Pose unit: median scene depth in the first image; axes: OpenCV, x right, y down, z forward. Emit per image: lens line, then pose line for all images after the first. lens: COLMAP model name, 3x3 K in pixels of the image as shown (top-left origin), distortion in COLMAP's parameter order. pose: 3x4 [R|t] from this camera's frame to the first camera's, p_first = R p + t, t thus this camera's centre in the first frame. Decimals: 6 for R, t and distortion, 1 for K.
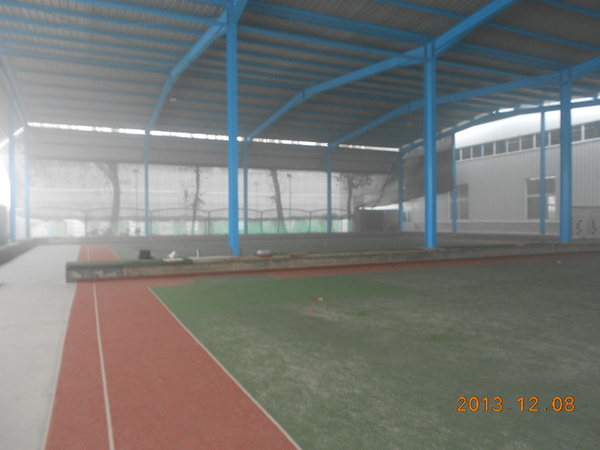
lens RADIAL K [[465.2, 0, 297.9], [0, 465.2, 225.8], [0, 0, 1]] dist [-0.003942, -0.000653]
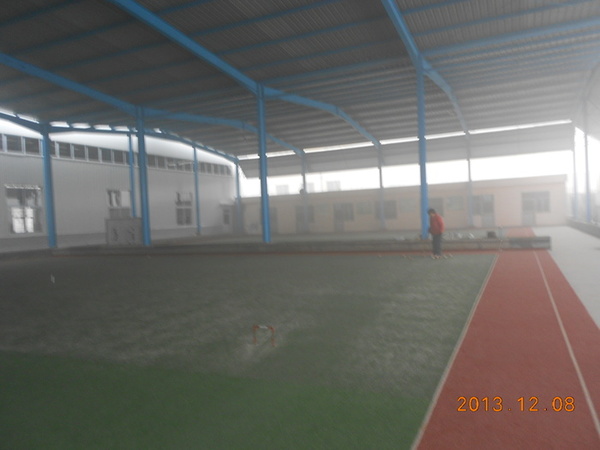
lens RADIAL K [[465.2, 0, 297.9], [0, 465.2, 225.8], [0, 0, 1]] dist [-0.003942, -0.000653]
pose [[-0.624935, 0.022213, 0.780361, -0.603619], [0.057278, 0.998206, 0.017456, -0.014499], [-0.778573, 0.055606, -0.625086, 1.354619]]
